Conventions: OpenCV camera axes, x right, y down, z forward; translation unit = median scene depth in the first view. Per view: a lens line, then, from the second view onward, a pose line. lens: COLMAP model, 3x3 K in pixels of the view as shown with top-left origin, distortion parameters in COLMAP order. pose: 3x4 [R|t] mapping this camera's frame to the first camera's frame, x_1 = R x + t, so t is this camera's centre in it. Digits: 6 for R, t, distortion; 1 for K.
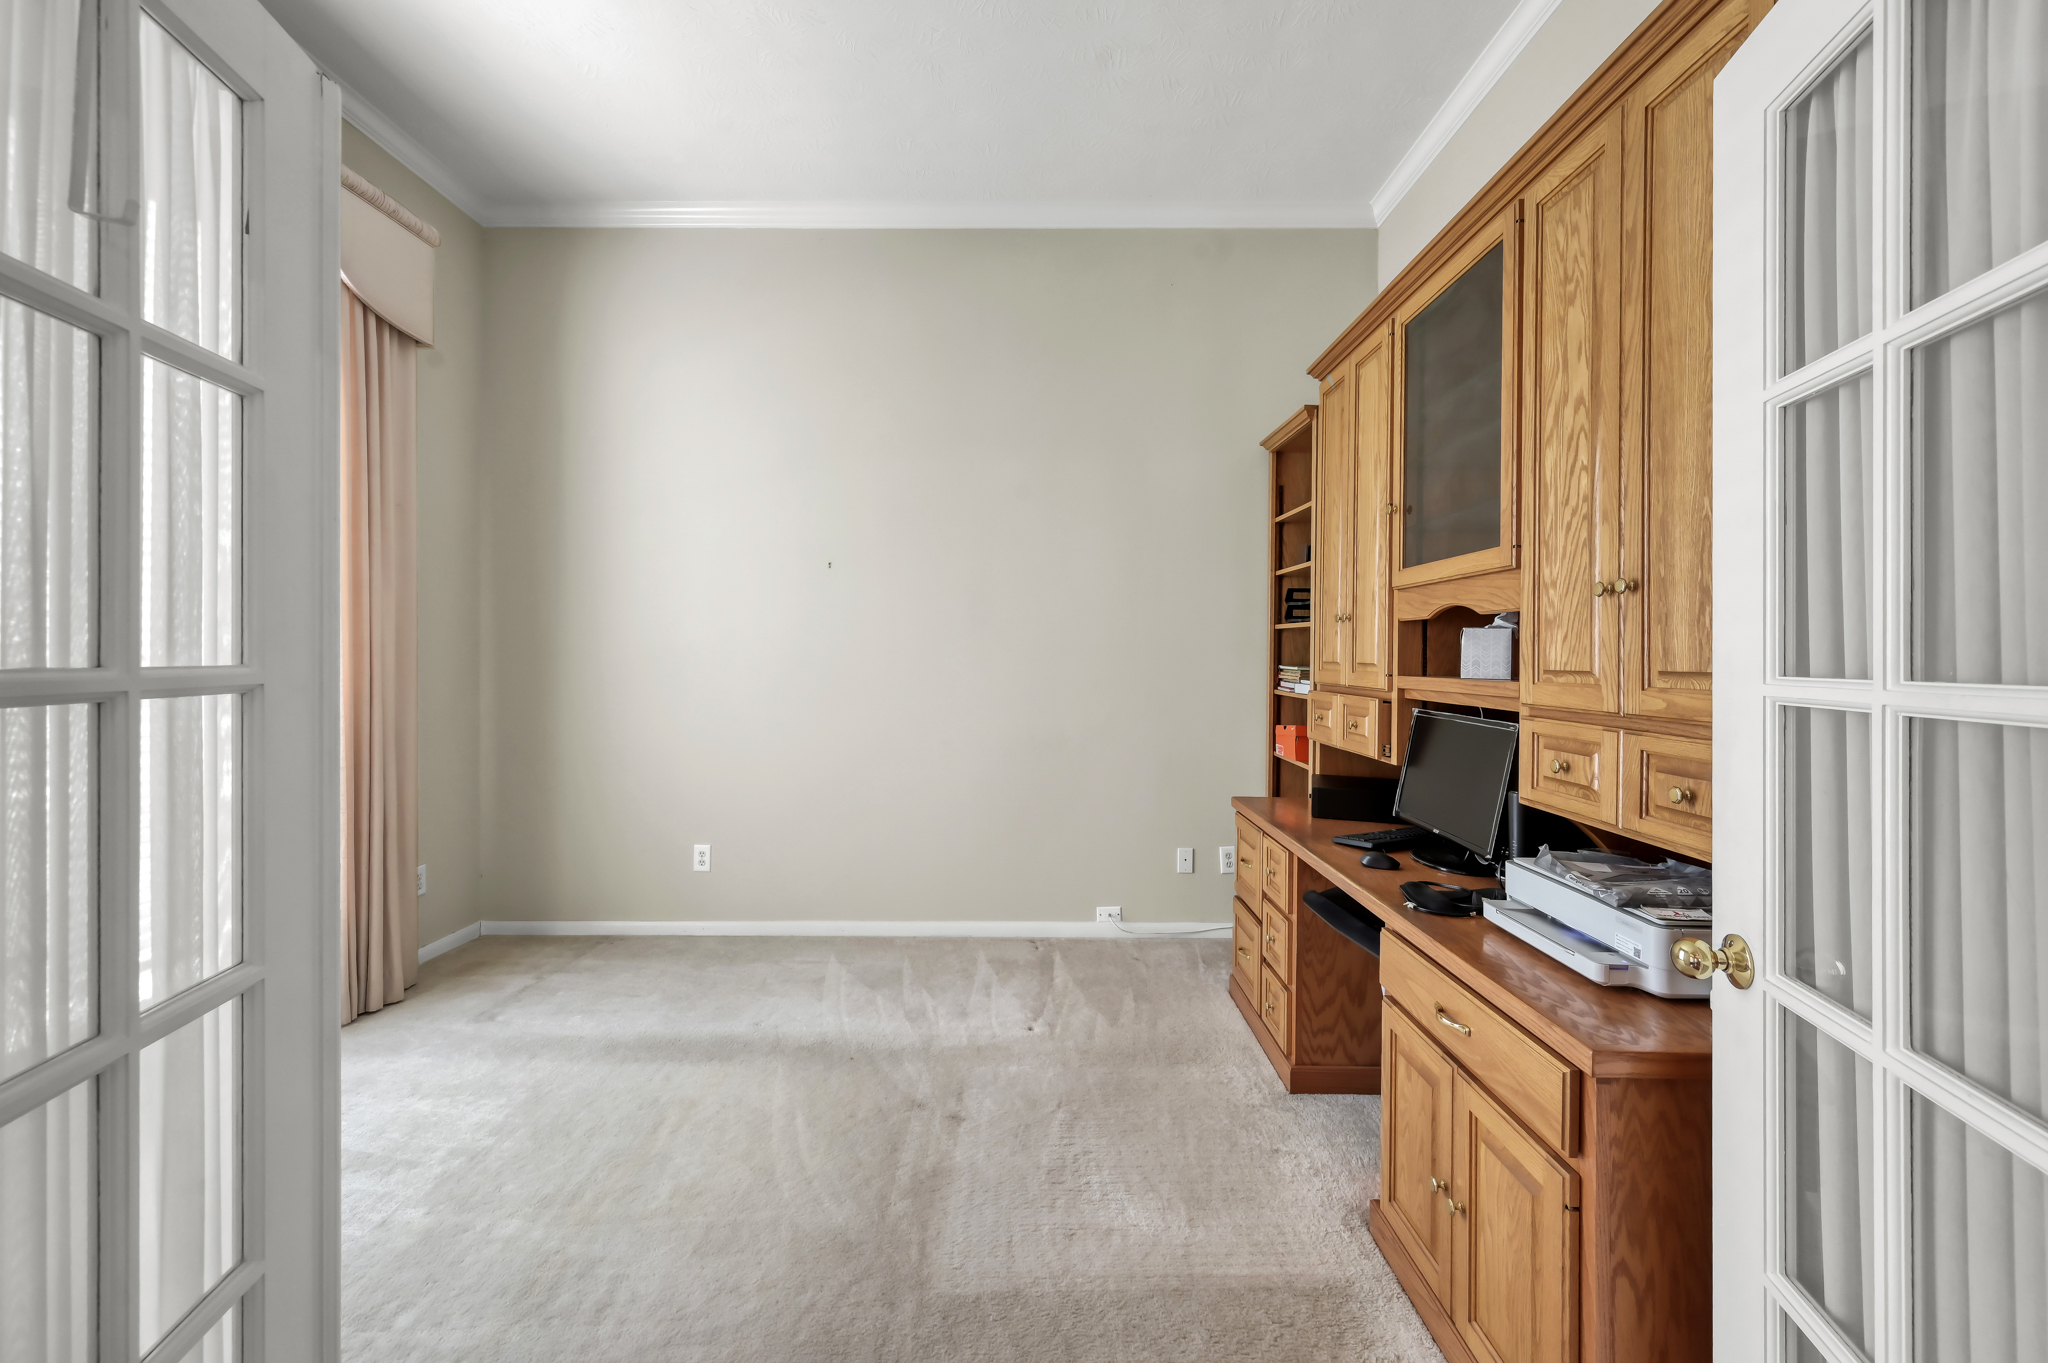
lens RADIAL K [[820.3, 0, 1033.4], [0, 820.3, 657.0], [0, 0, 1]] dist [-0.002745, 0.000216]
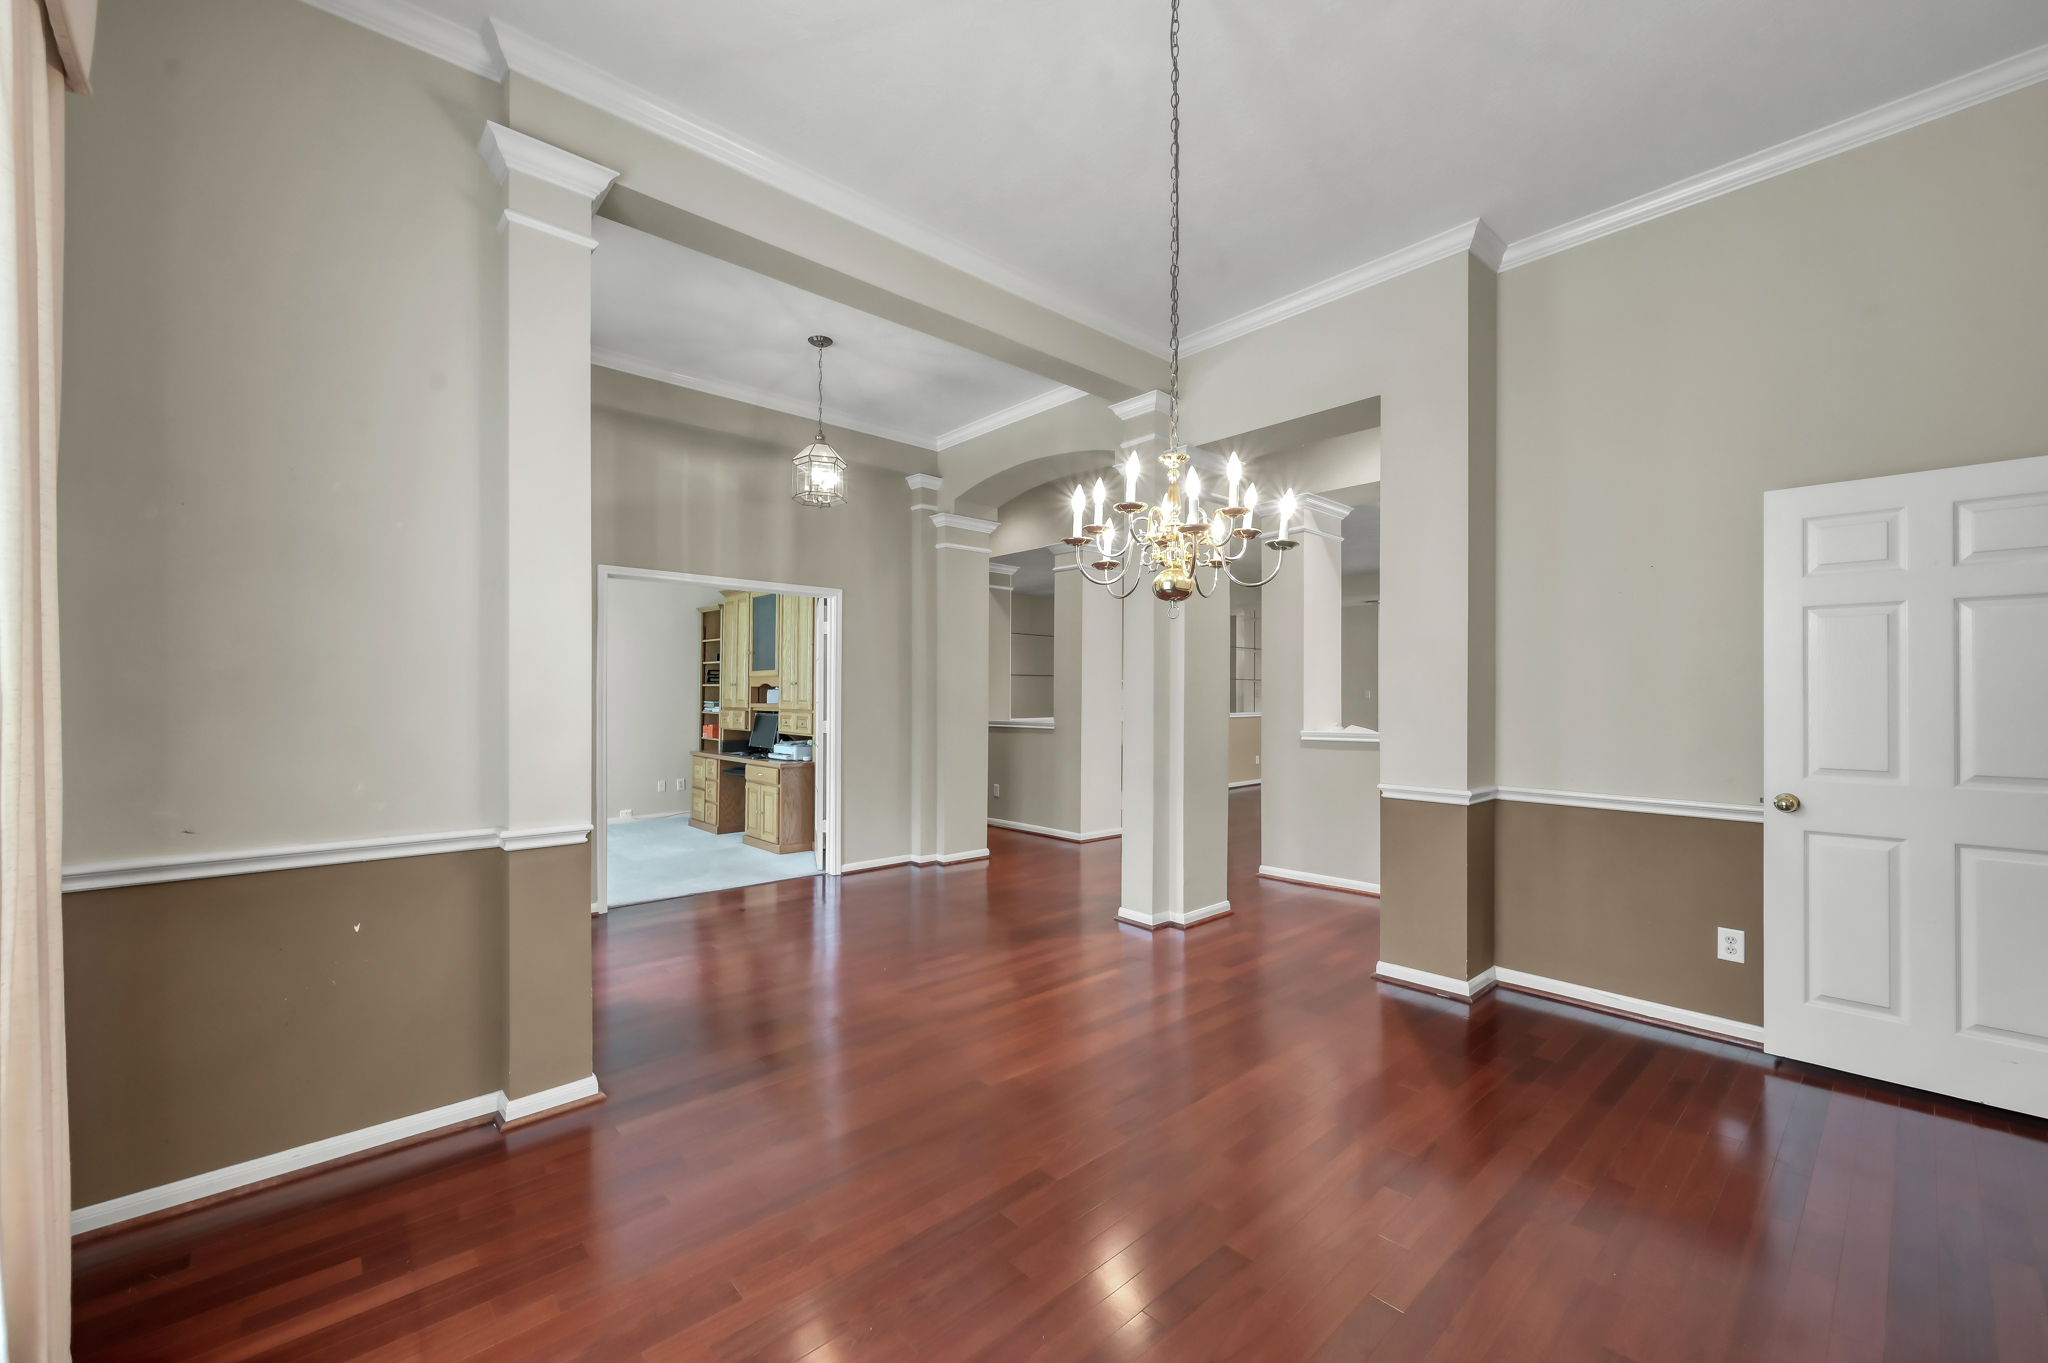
lens RADIAL K [[820.3, 0, 1034.5], [0, 820.3, 686.8], [0, 0, 1]] dist [-0.002745, 0.000216]
pose [[0.735779, 0.006811, 0.677187, -0.751441], [0.001689, 0.999928, -0.011892, -0.001773], [-0.677219, 0.009894, 0.735715, -1.741473]]
